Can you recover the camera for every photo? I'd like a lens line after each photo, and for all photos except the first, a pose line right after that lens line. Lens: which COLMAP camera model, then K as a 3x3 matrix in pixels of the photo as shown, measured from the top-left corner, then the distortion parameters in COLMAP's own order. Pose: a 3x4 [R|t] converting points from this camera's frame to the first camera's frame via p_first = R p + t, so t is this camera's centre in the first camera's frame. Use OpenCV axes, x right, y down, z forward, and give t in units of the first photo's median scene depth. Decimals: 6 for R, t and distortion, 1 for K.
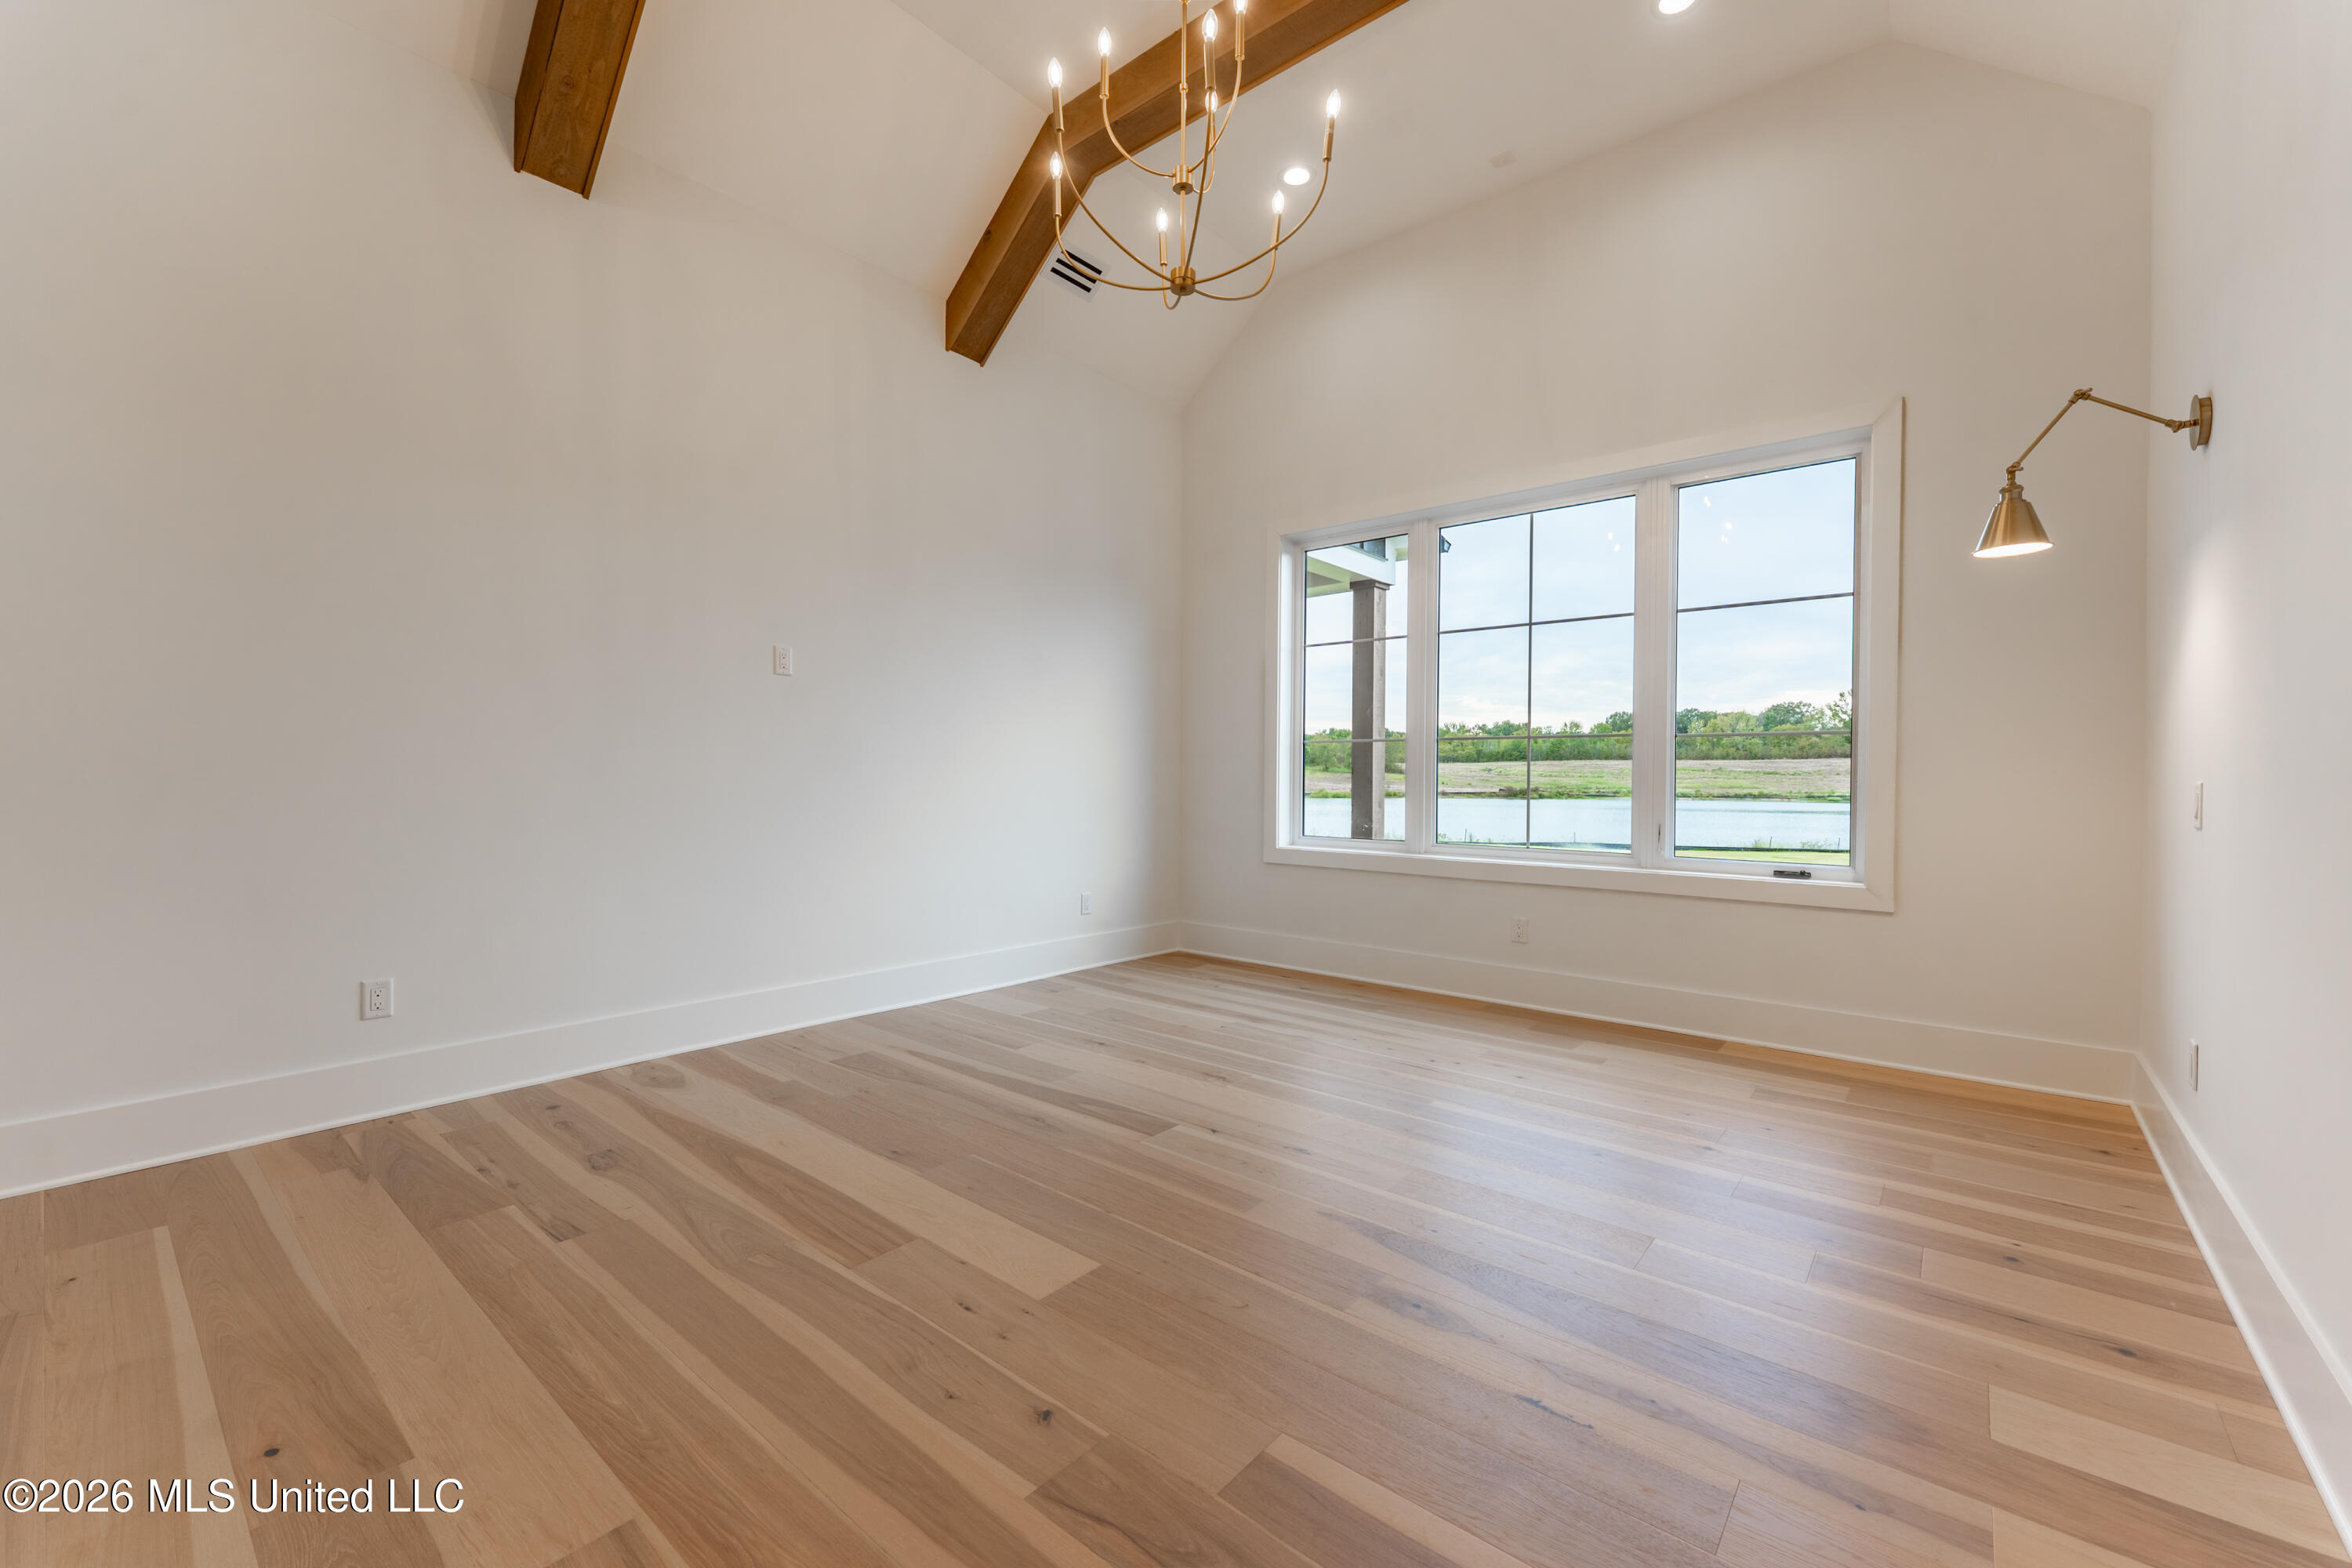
lens RADIAL K [[943.5, 0, 1165.3], [0, 943.5, 770.3], [0, 0, 1]] dist [0.006649, -0.000006]
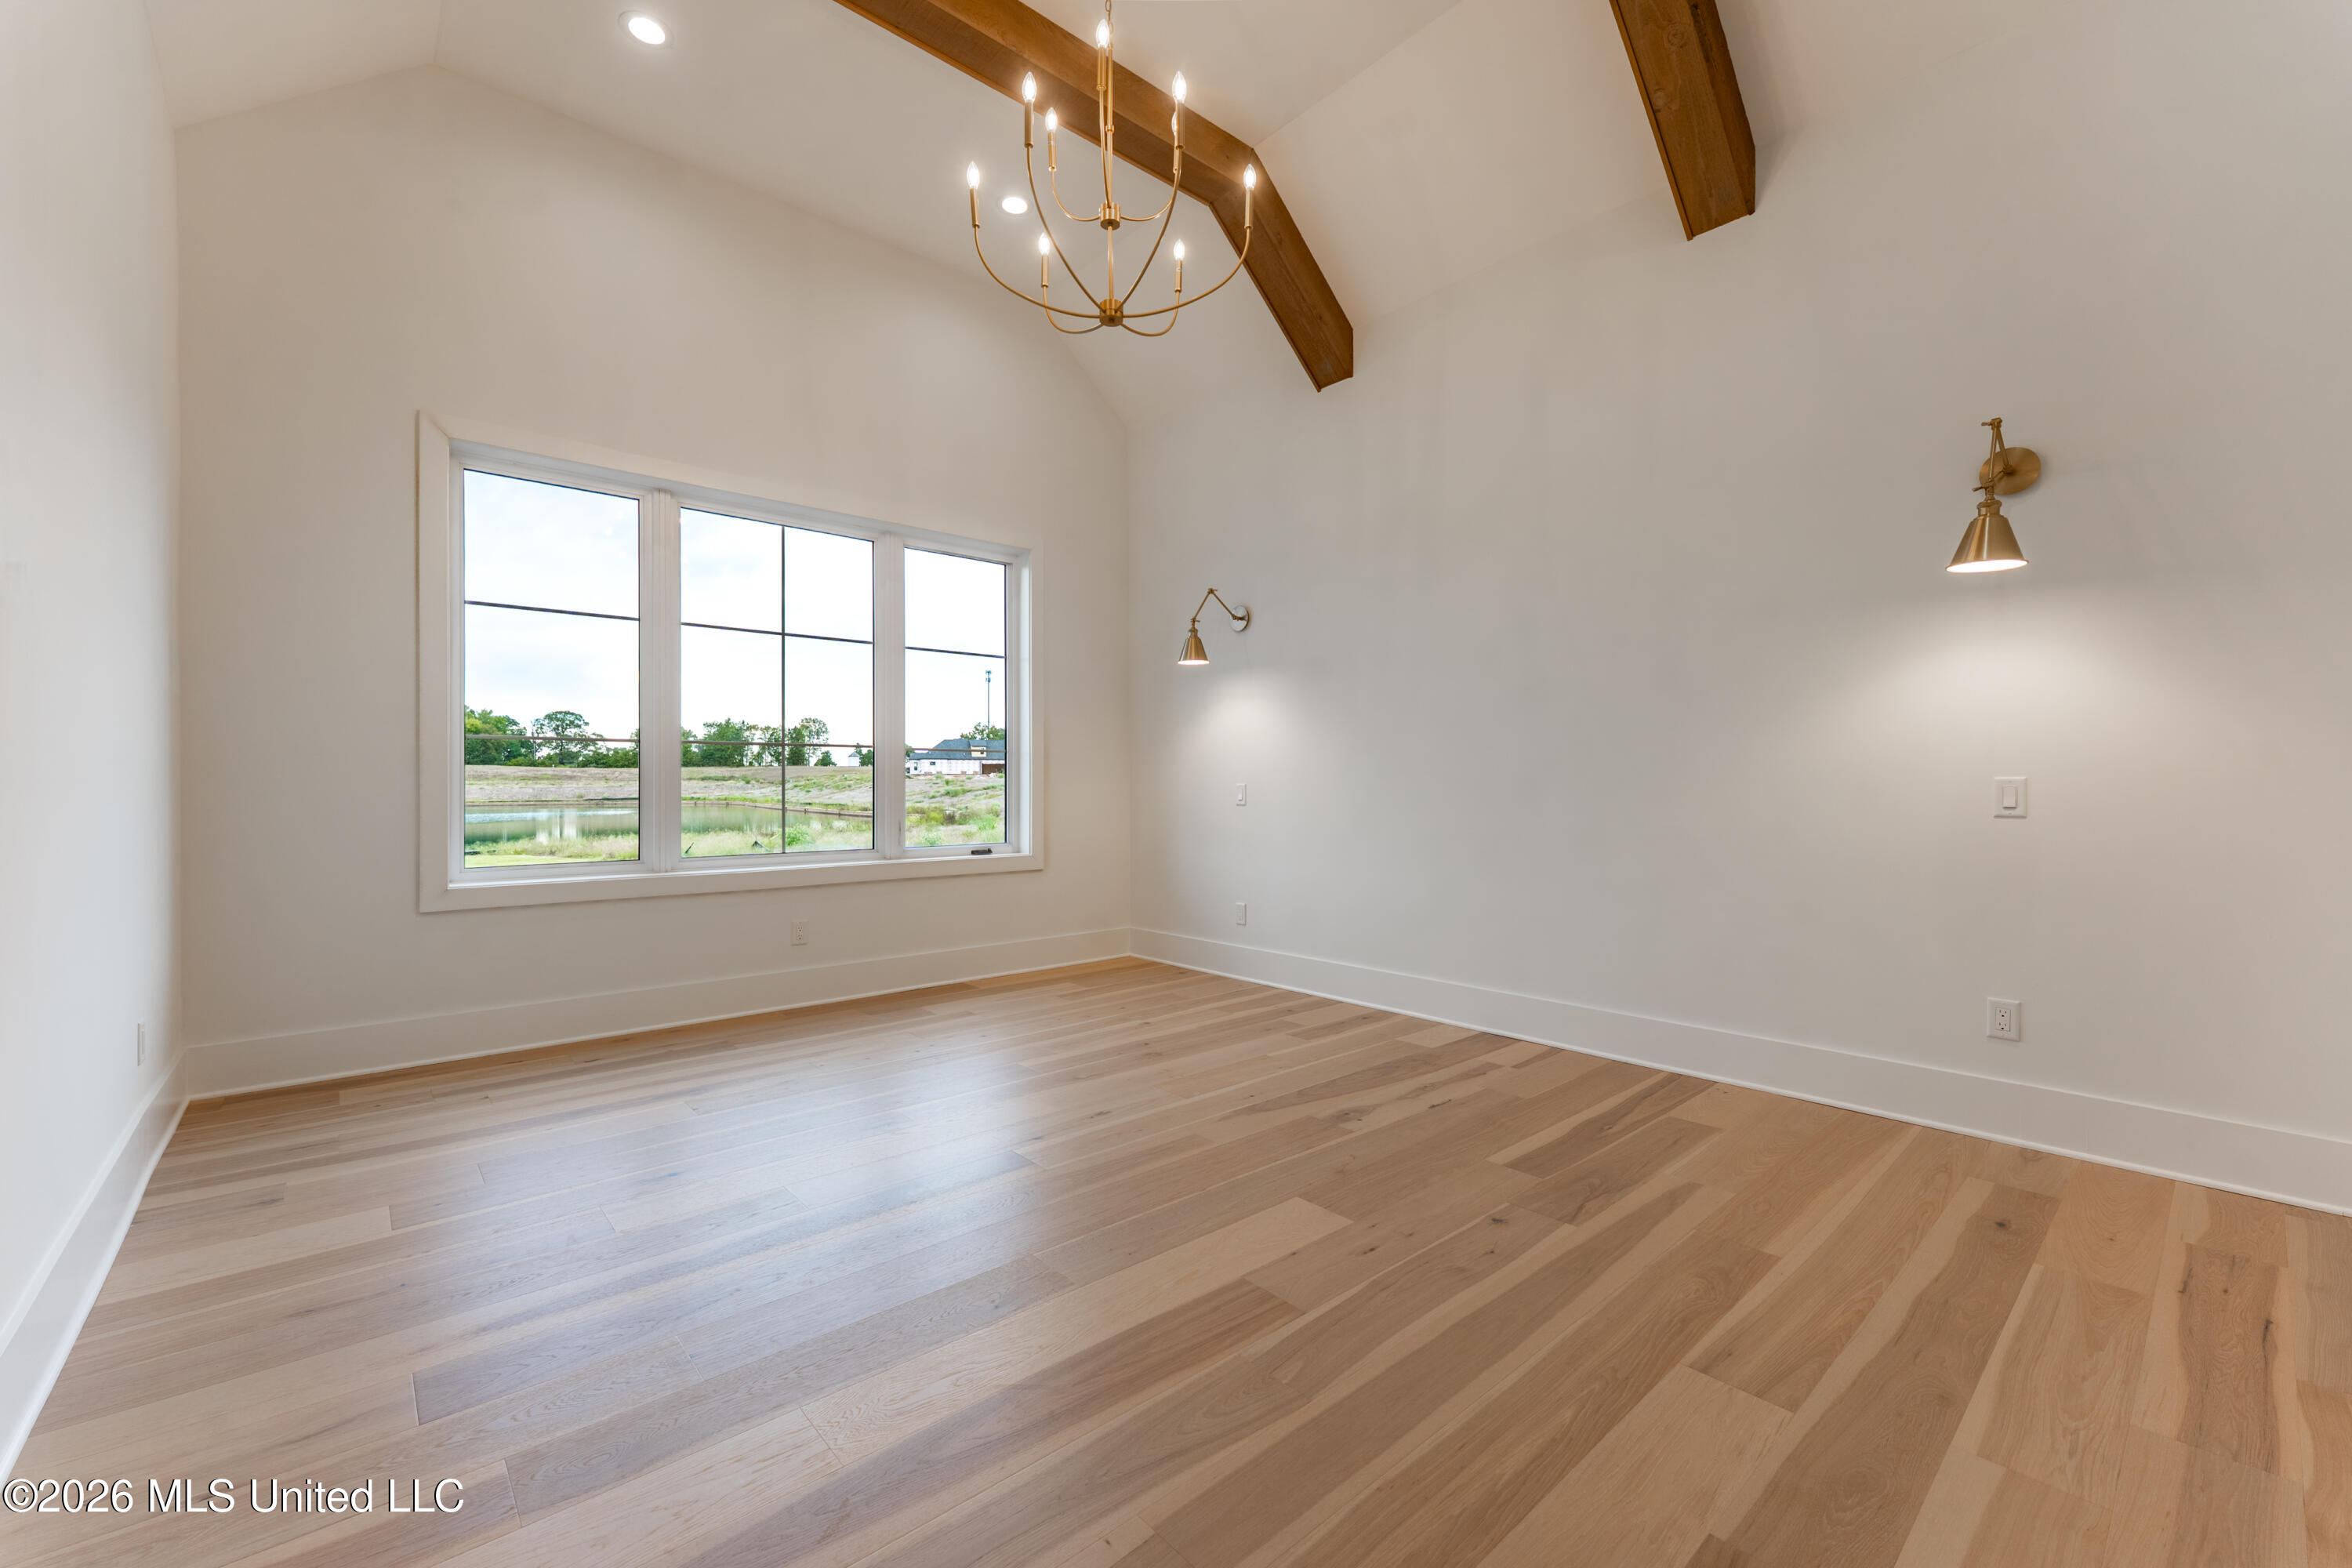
lens RADIAL K [[943.5, 0, 1165.3], [0, 943.5, 770.3], [0, 0, 1]] dist [0.006649, -0.000006]
pose [[0.154411, 0.007590, 0.987978, -0.998912], [-0.002476, 0.999970, -0.007295, -0.001379], [-0.988004, -0.001320, 0.154425, 0.773816]]
